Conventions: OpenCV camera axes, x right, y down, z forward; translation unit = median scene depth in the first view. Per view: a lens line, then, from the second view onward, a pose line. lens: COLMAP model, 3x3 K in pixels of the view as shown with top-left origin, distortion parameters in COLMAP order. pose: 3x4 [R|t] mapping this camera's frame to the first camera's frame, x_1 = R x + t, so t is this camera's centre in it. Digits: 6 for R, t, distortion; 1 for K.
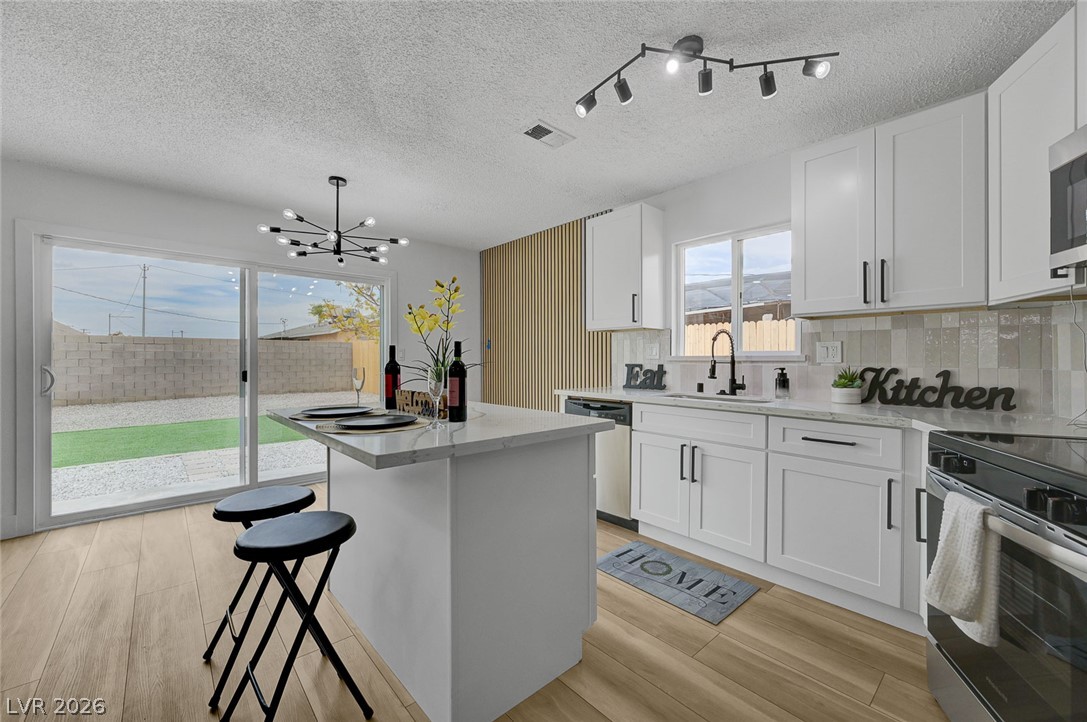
lens RADIAL K [[431.6, 0, 549.3], [0, 431.6, 358.3], [0, 0, 1]] dist [-0.000072, 0.000257]
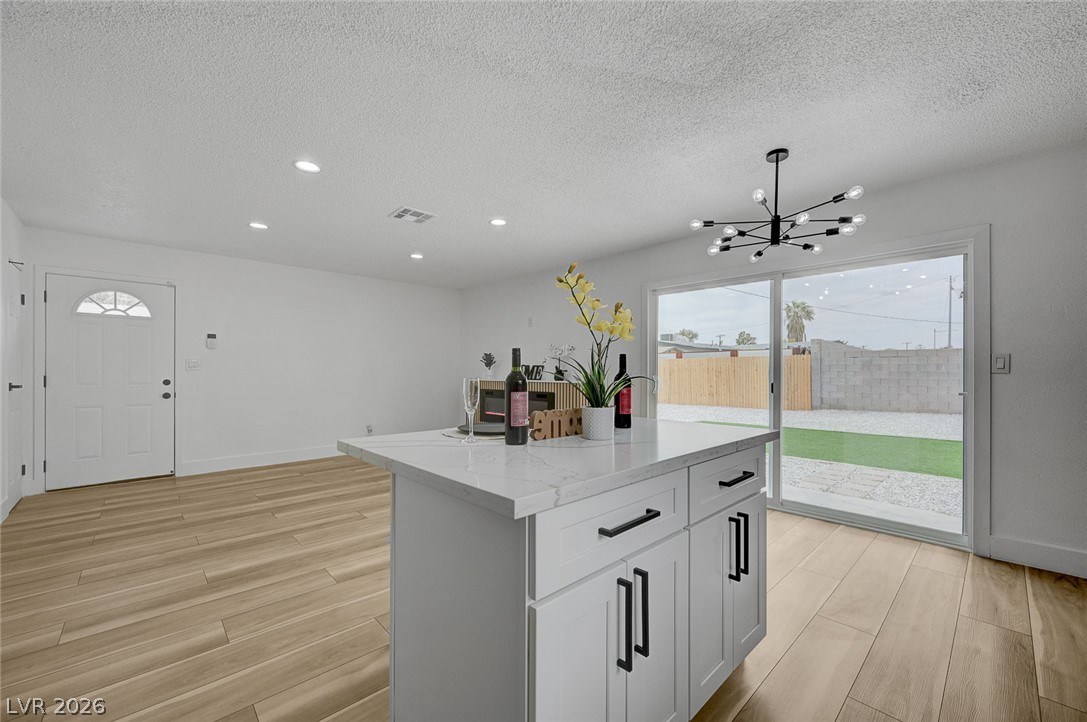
lens RADIAL K [[431.6, 0, 544.7], [0, 431.6, 370.2], [0, 0, 1]] dist [-0.000072, 0.000257]
pose [[0.022693, -0.001963, -0.999741, 0.438196], [0.000183, 0.999998, -0.001959, 0.003666], [0.999742, -0.000139, 0.022693, 0.726553]]
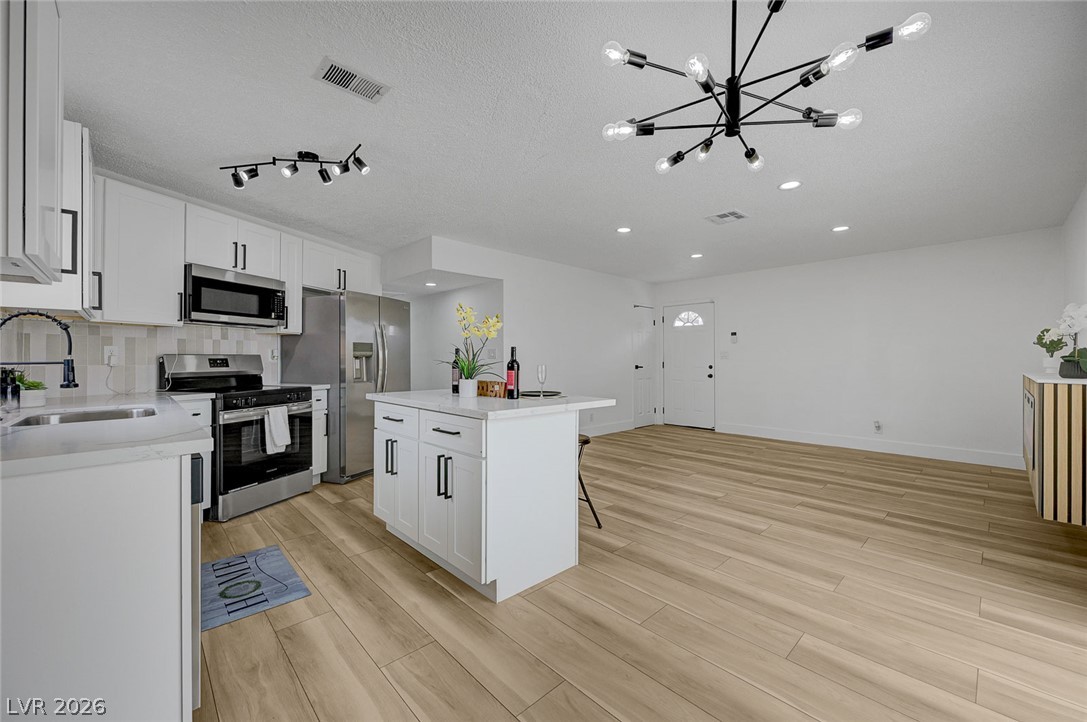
lens RADIAL K [[431.6, 0, 547.0], [0, 431.6, 354.5], [0, 0, 1]] dist [-0.000072, 0.000257]
pose [[-0.999734, -0.000246, -0.023049, -0.380225], [0.000037, 0.999924, -0.012289, 0.005482], [0.023050, -0.012287, -0.999659, 1.960255]]
